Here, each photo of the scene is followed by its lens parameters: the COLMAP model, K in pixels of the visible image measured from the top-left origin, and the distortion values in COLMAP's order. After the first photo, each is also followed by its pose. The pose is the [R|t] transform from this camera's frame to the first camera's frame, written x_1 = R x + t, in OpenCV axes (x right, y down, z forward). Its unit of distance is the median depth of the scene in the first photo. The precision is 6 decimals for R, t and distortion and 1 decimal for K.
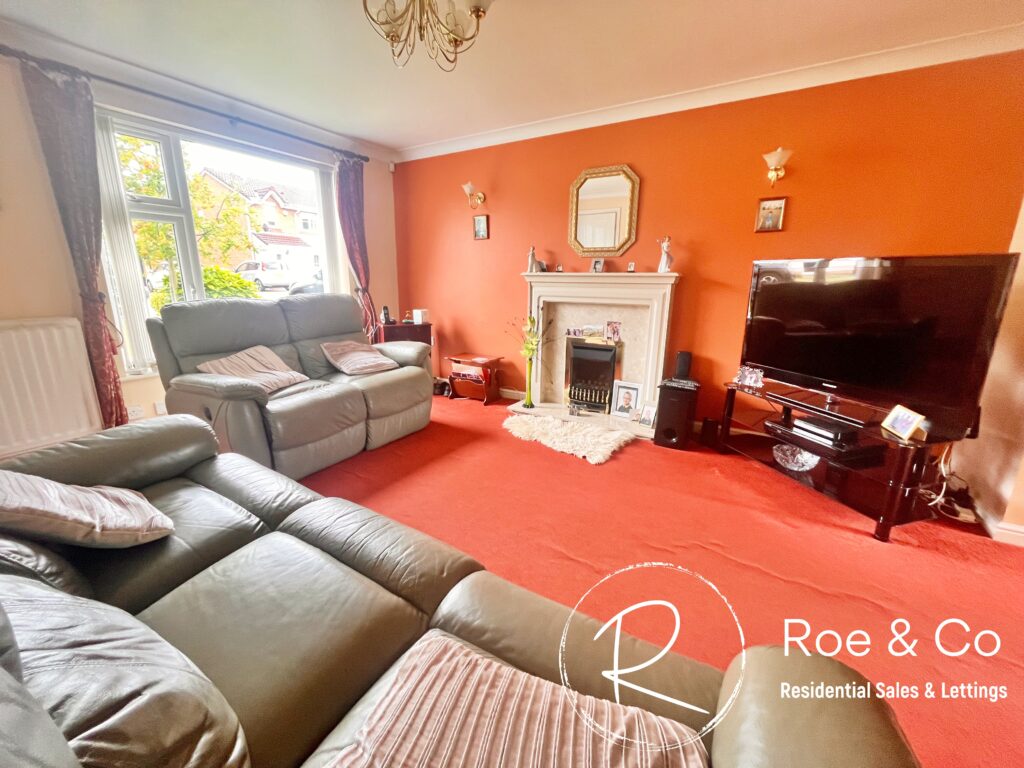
lens RADIAL K [[409.4, 0, 508.2], [0, 409.4, 376.6], [0, 0, 1]] dist [0.000038, 0.000013]
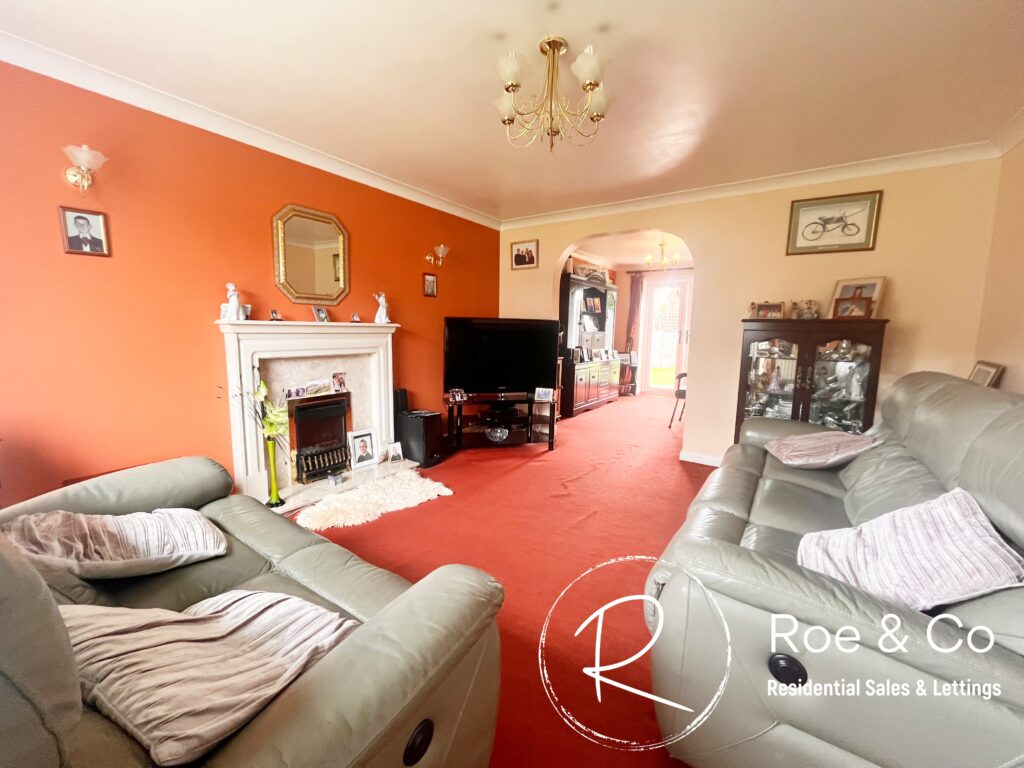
lens RADIAL K [[409.4, 0, 508.2], [0, 409.4, 376.6], [0, 0, 1]] dist [0.000038, 0.000013]
pose [[0.061115, -0.123260, 0.990491, -0.673075], [0.221271, 0.969327, 0.106974, -0.144363], [-0.973295, 0.212630, 0.086514, 0.553530]]
